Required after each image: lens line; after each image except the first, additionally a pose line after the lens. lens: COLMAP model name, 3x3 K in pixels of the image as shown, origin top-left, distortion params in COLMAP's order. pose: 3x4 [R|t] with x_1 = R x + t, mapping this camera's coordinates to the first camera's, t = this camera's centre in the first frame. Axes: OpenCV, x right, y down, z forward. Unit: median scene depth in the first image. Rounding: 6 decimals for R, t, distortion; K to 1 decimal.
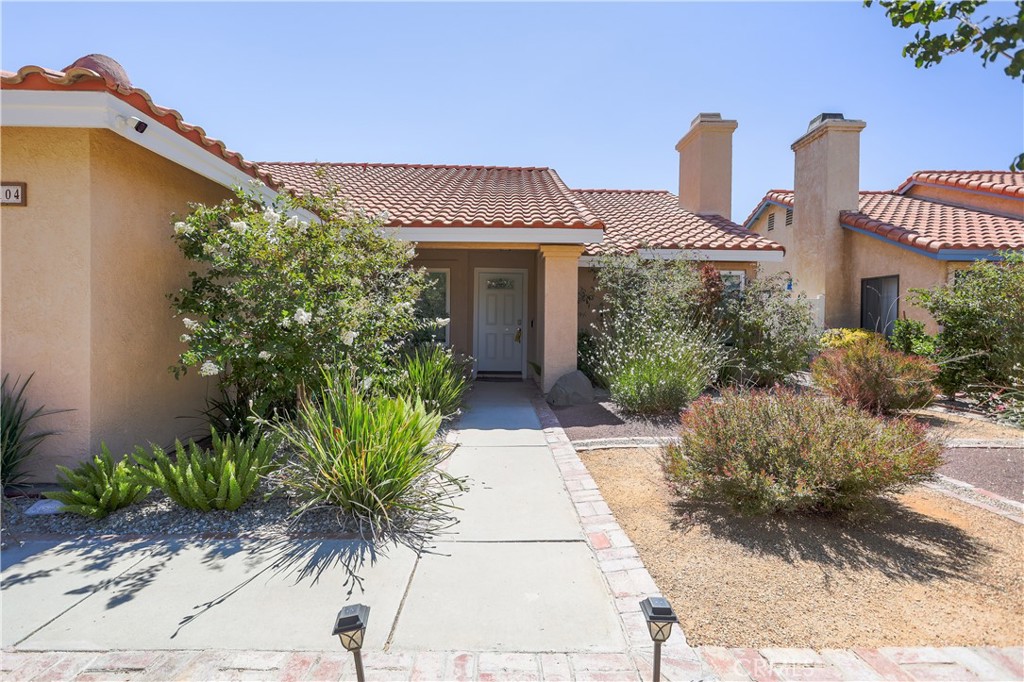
lens RADIAL K [[494.9, 0, 497.9], [0, 494.9, 325.0], [0, 0, 1]] dist [-0.004529, 0.004174]
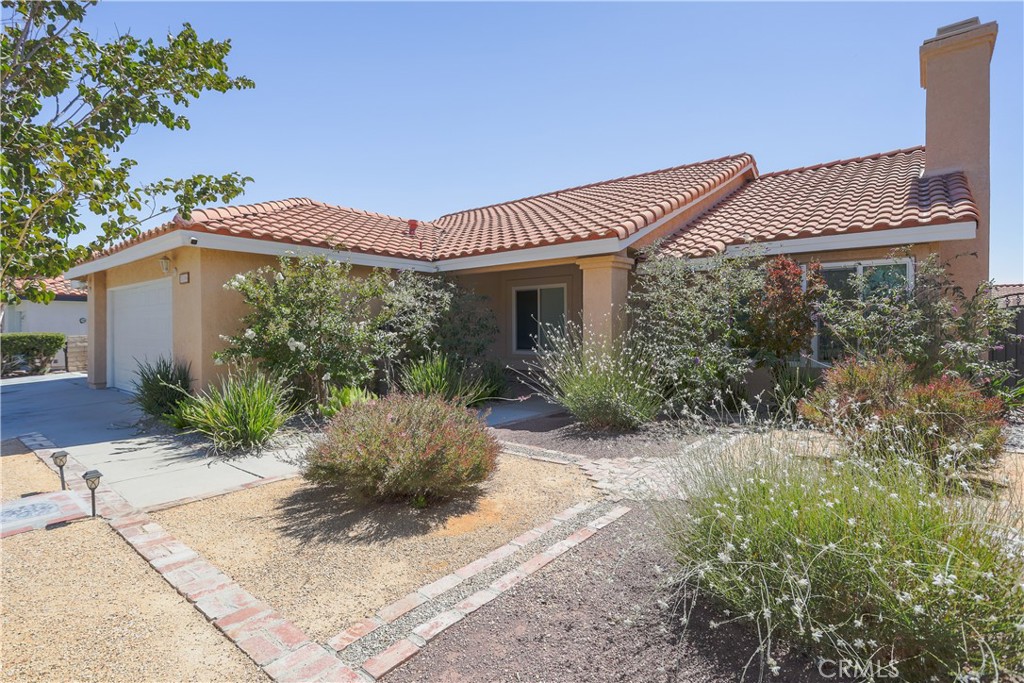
lens RADIAL K [[494.9, 0, 508.9], [0, 494.9, 339.1], [0, 0, 1]] dist [-0.004529, 0.004174]
pose [[0.765468, 0.006763, -0.643438, 1.774781], [0.006992, 0.999798, 0.018827, -0.032772], [0.643436, -0.018911, 0.765267, 0.297844]]
